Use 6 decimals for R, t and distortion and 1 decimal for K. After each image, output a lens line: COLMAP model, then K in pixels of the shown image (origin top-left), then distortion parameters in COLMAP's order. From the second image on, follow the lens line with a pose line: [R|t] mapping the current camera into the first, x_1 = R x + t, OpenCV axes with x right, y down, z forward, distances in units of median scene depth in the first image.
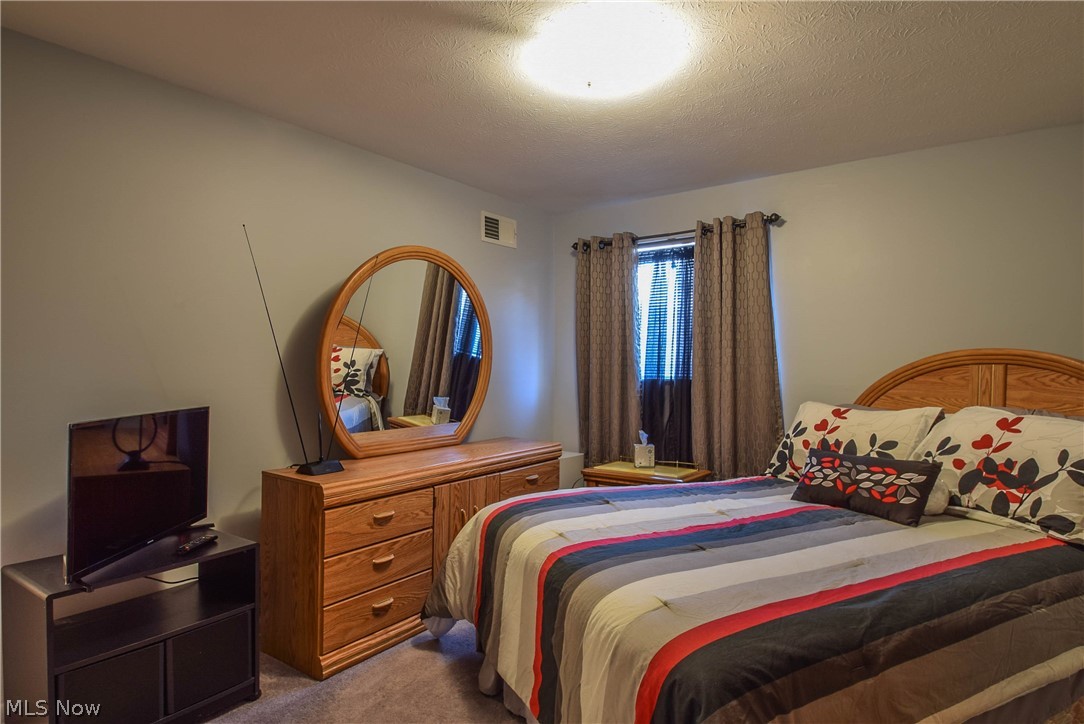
lens RADIAL K [[602.0, 0, 539.9], [0, 602.0, 362.6], [0, 0, 1]] dist [-0.022908, -0.001607]
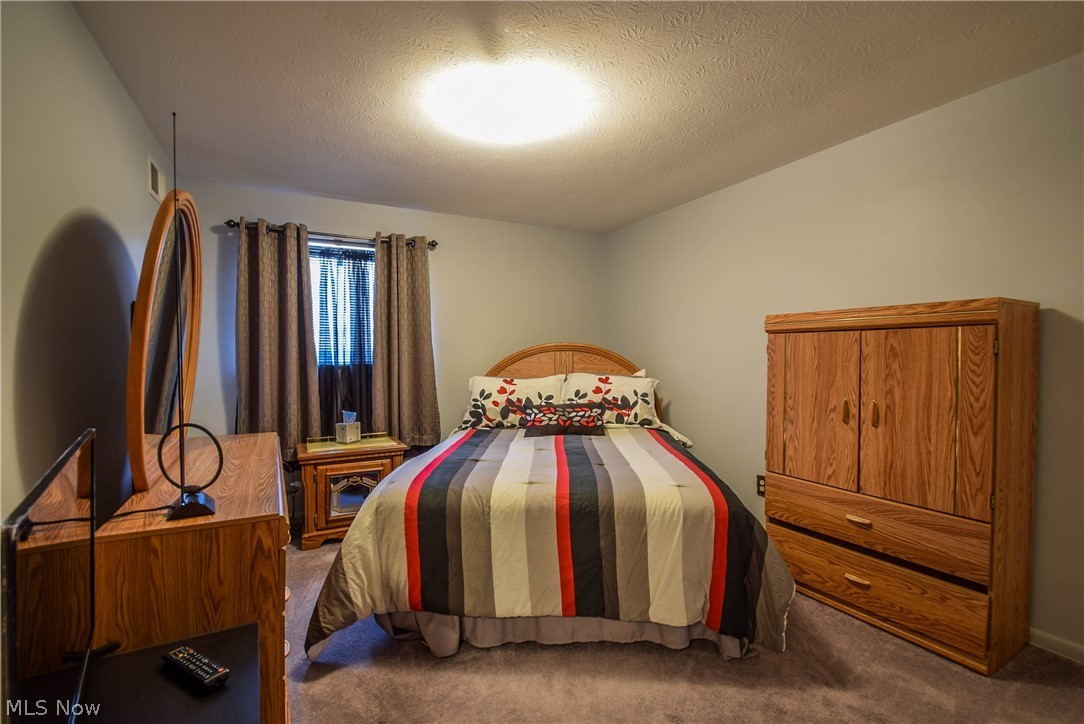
lens RADIAL K [[483.5, 0, 541.6], [0, 483.5, 360.7], [0, 0, 1]] dist [-0.004363, -0.002033]
pose [[0.432398, -0.019566, 0.901471, -0.699497], [-0.002988, 0.999728, 0.023132, -0.001737], [-0.901678, -0.012696, 0.432222, 0.416382]]
